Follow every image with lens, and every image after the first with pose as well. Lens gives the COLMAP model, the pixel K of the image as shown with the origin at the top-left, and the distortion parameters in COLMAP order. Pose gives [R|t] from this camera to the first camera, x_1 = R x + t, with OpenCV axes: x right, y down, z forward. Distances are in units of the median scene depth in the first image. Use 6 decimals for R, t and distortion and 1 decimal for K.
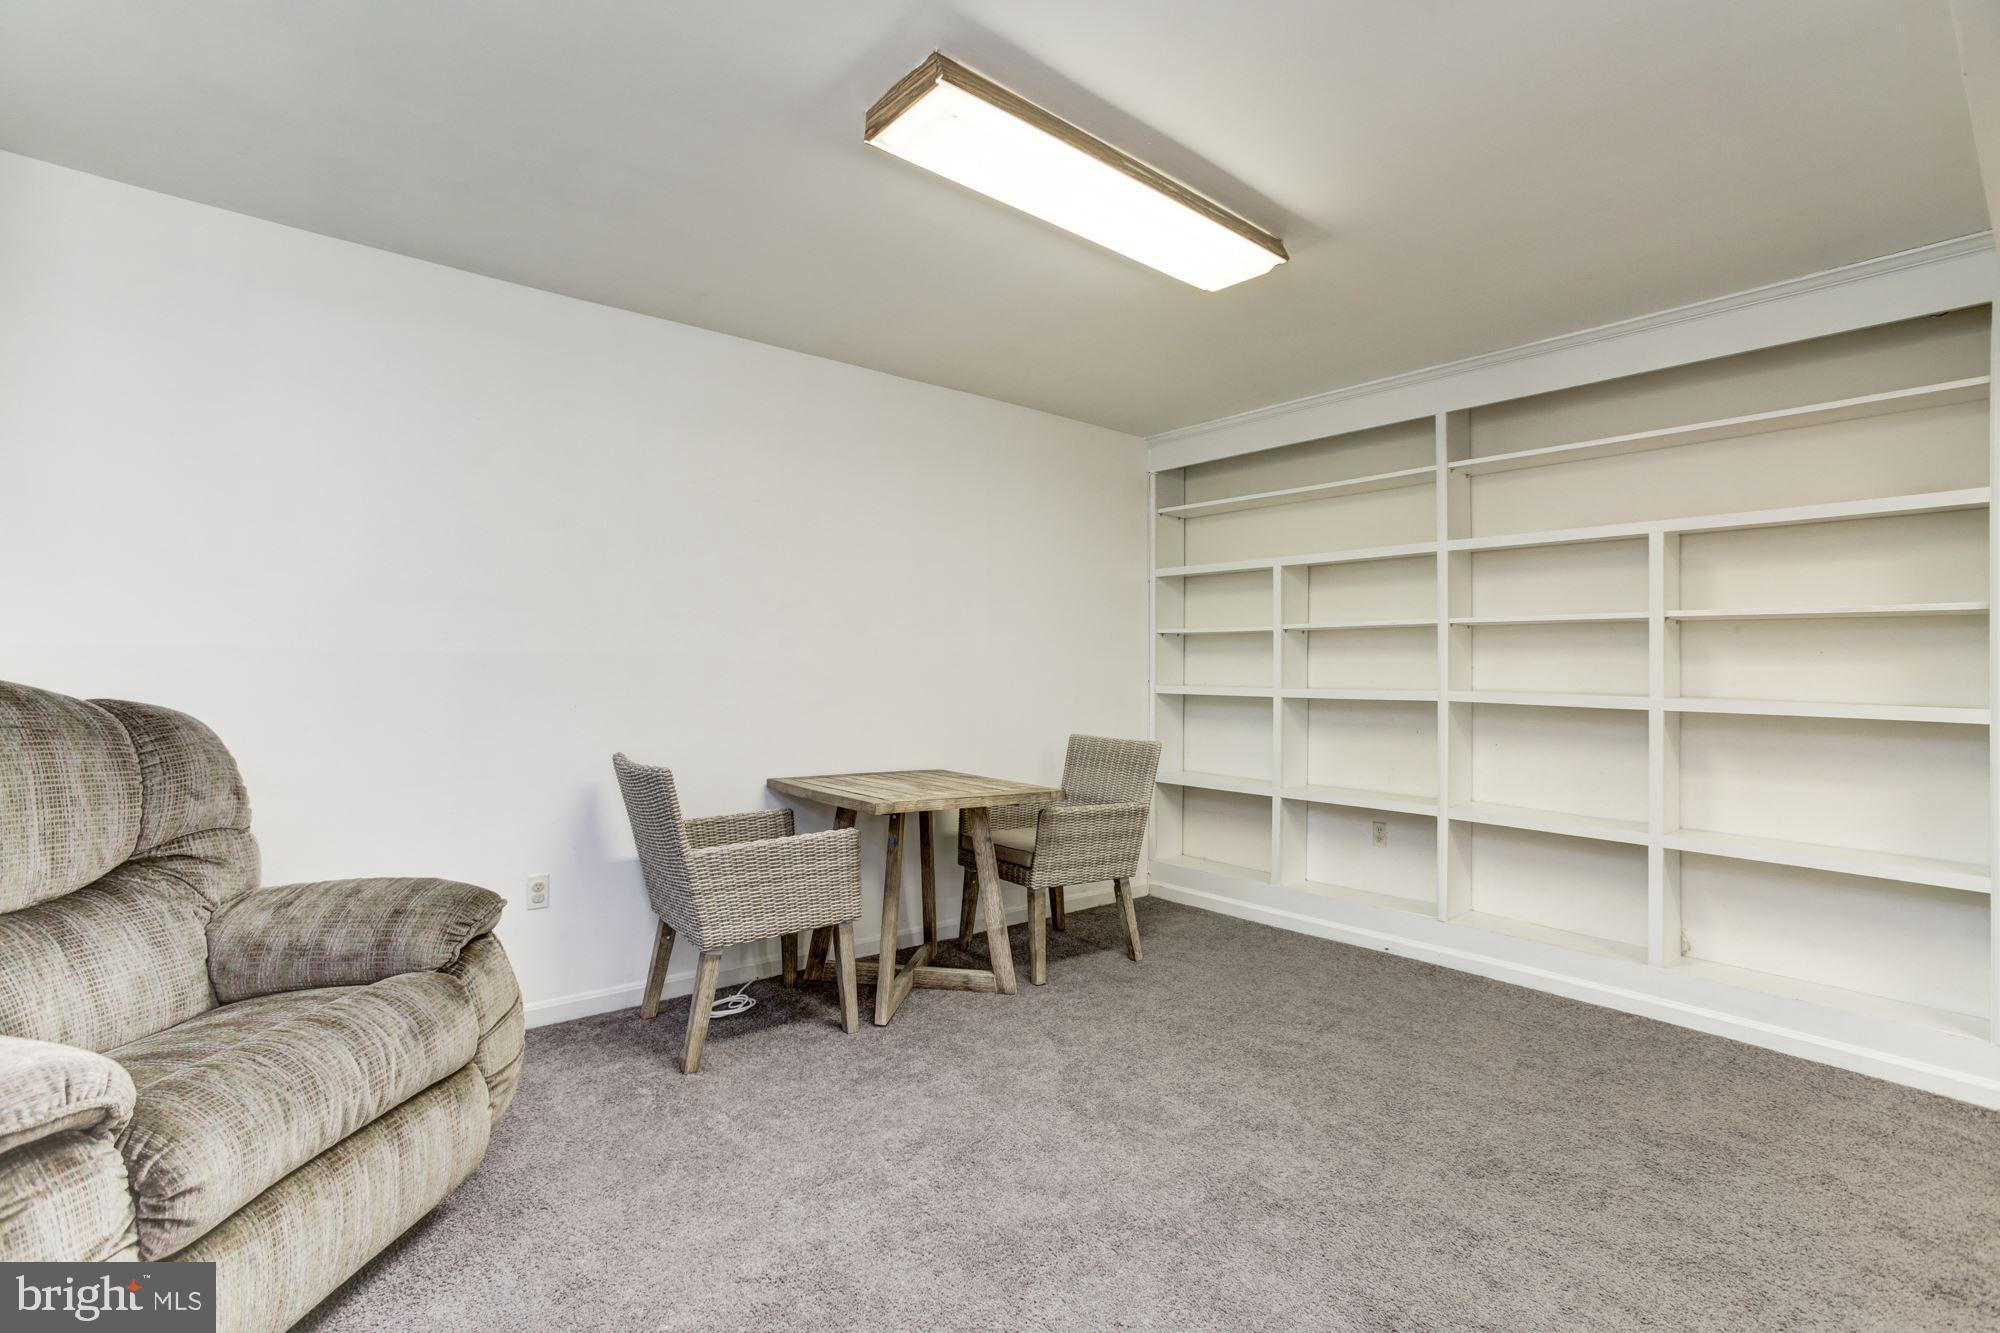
lens RADIAL K [[915.3, 0, 1003.6], [0, 915.3, 670.9], [0, 0, 1]] dist [-0.021227, 0.010471]
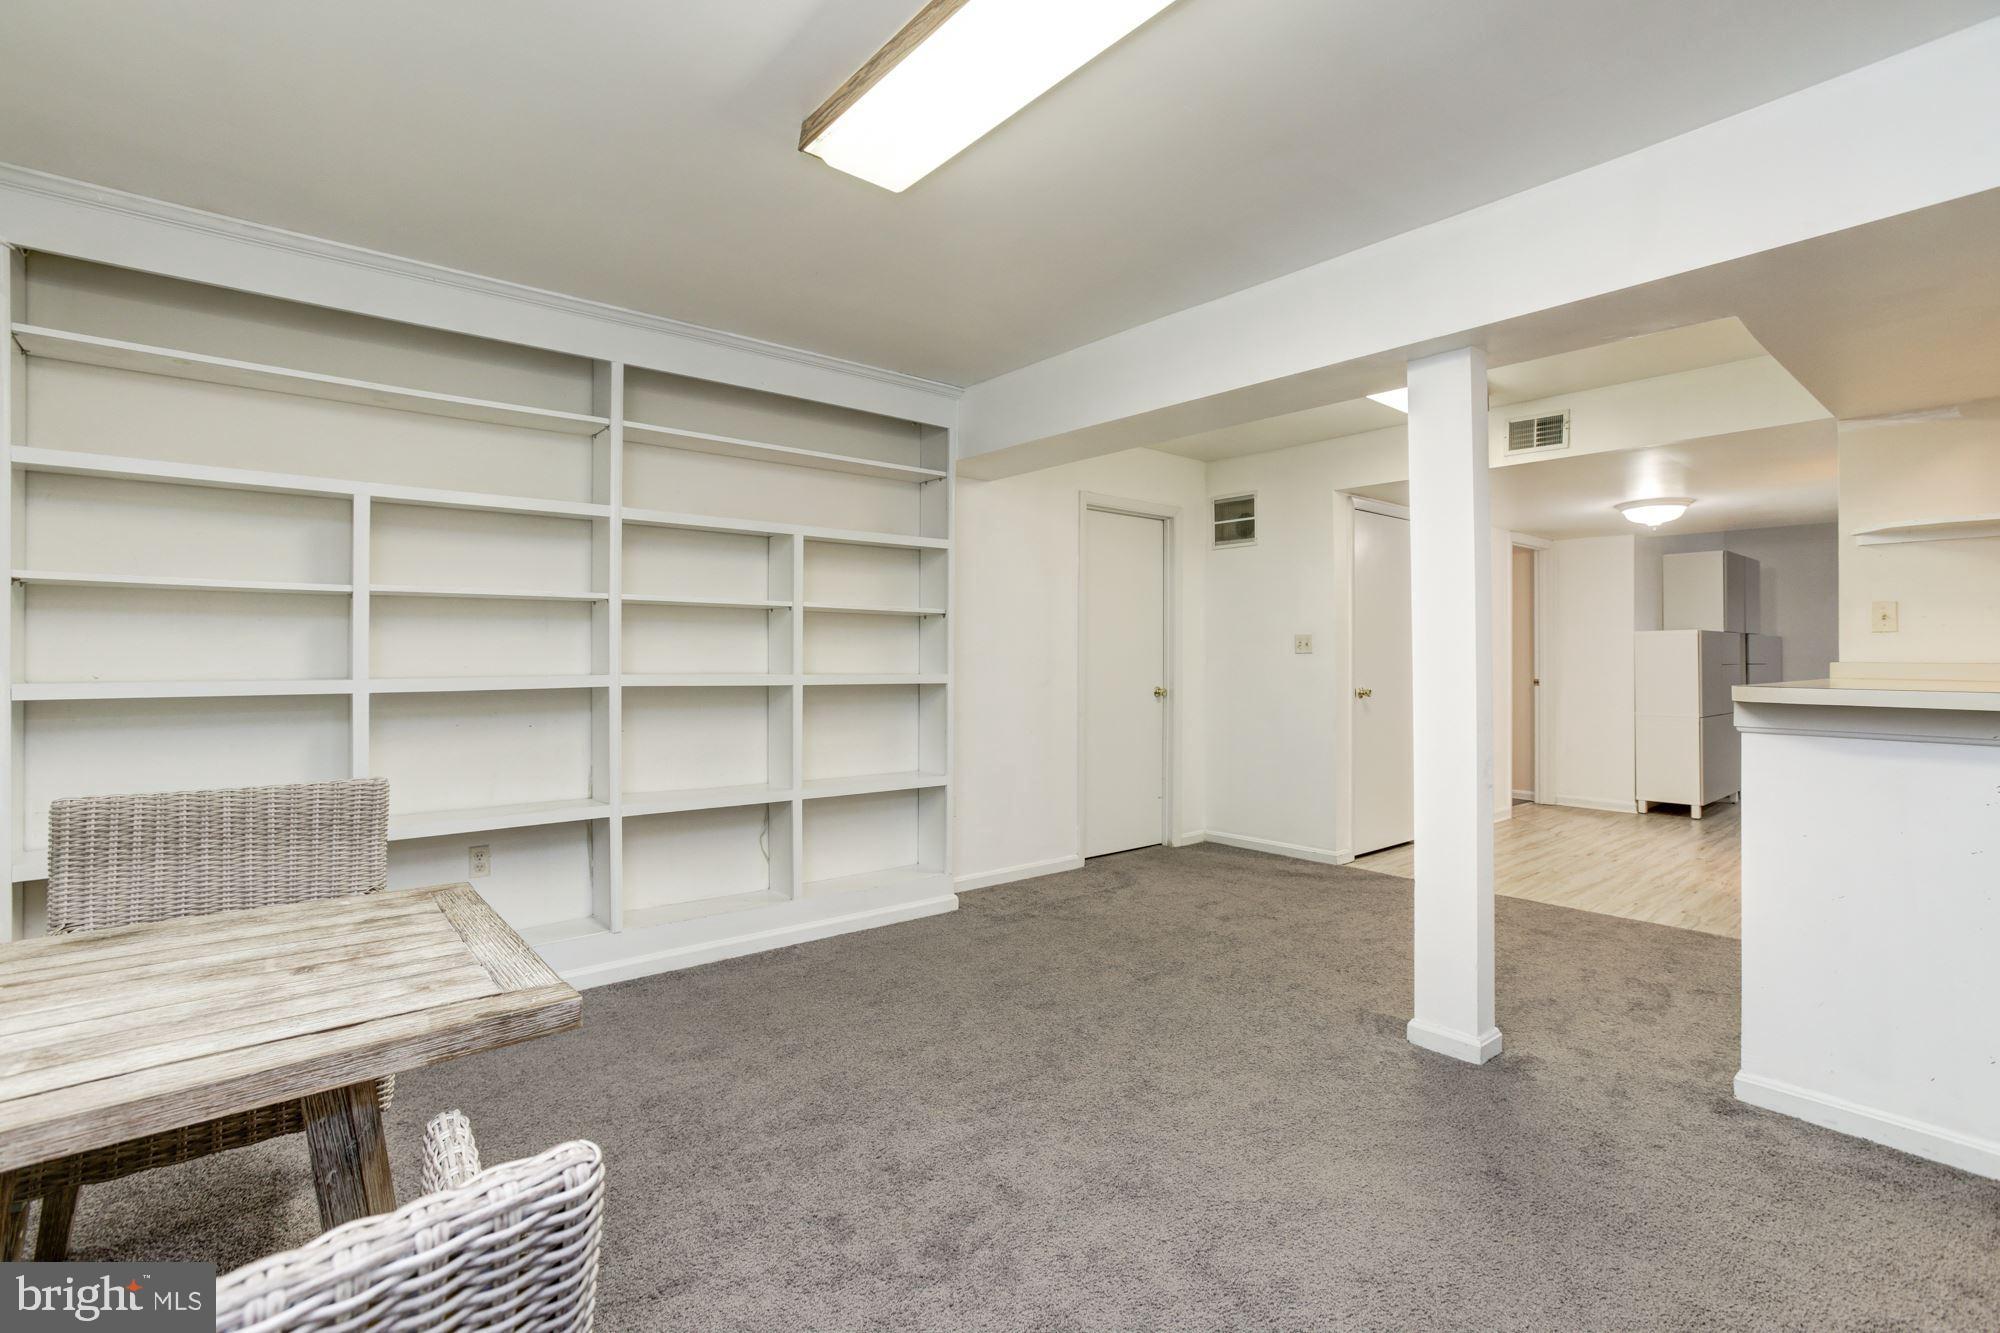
lens RADIAL K [[915.3, 0, 1010.2], [0, 915.3, 645.6], [0, 0, 1]] dist [-0.021227, 0.010471]
pose [[0.010914, -0.006383, 0.999920, -0.407412], [-0.006275, 0.999960, 0.006451, -0.014399], [-0.999921, -0.006345, 0.010873, 0.605257]]
